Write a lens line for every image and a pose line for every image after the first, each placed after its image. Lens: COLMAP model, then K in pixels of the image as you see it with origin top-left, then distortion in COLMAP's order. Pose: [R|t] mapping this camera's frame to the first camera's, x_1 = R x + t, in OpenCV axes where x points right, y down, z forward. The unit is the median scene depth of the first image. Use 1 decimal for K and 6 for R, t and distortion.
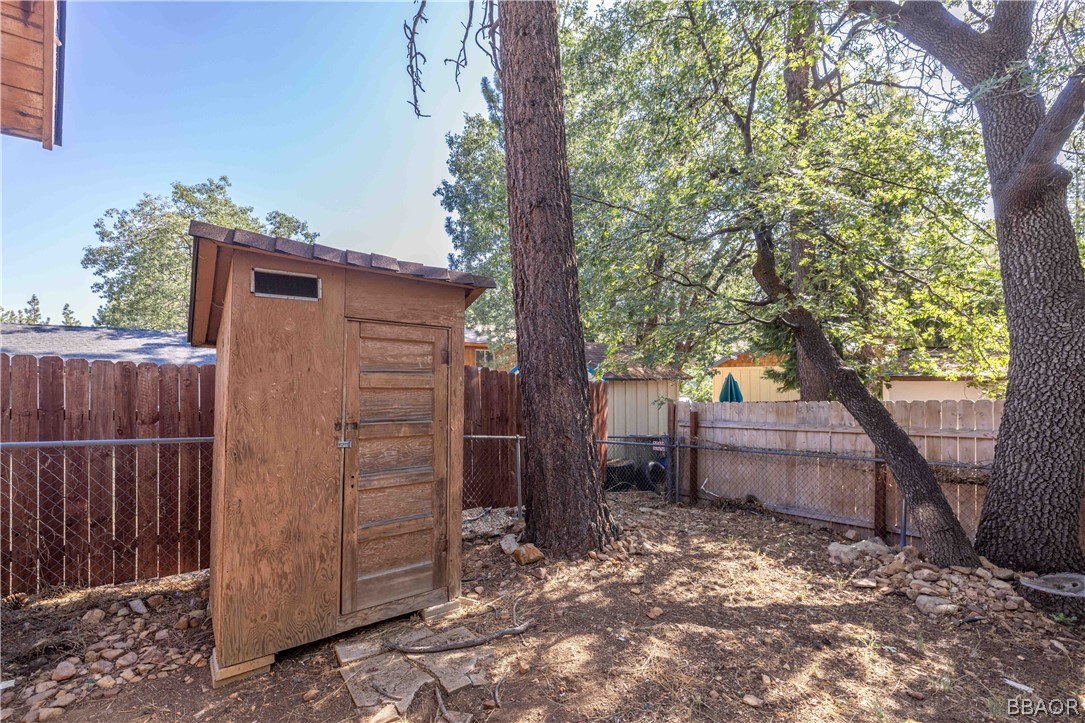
lens RADIAL K [[466.7, 0, 539.0], [0, 466.7, 375.7], [0, 0, 1]] dist [0.001917, 0.000672]
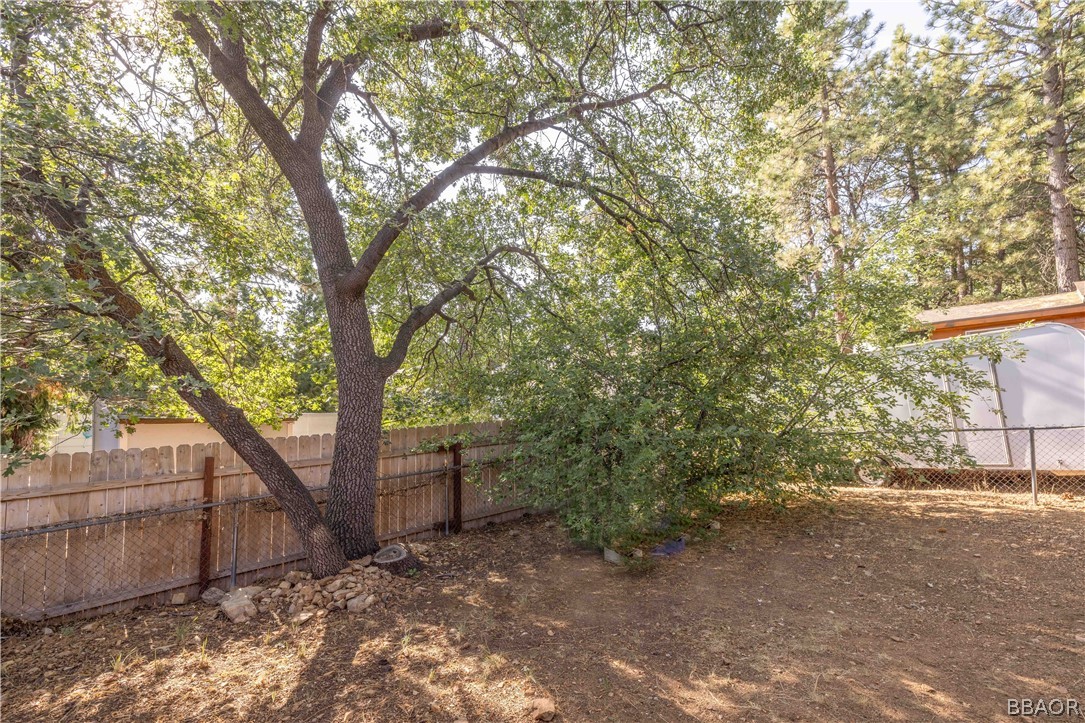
lens RADIAL K [[466.7, 0, 539.0], [0, 466.7, 375.7], [0, 0, 1]] dist [0.001917, 0.000672]
pose [[-0.061728, 0.093539, 0.993700, -0.449481], [0.008000, 0.995613, -0.093223, 0.019229], [-0.998061, 0.002195, -0.062206, 0.616755]]
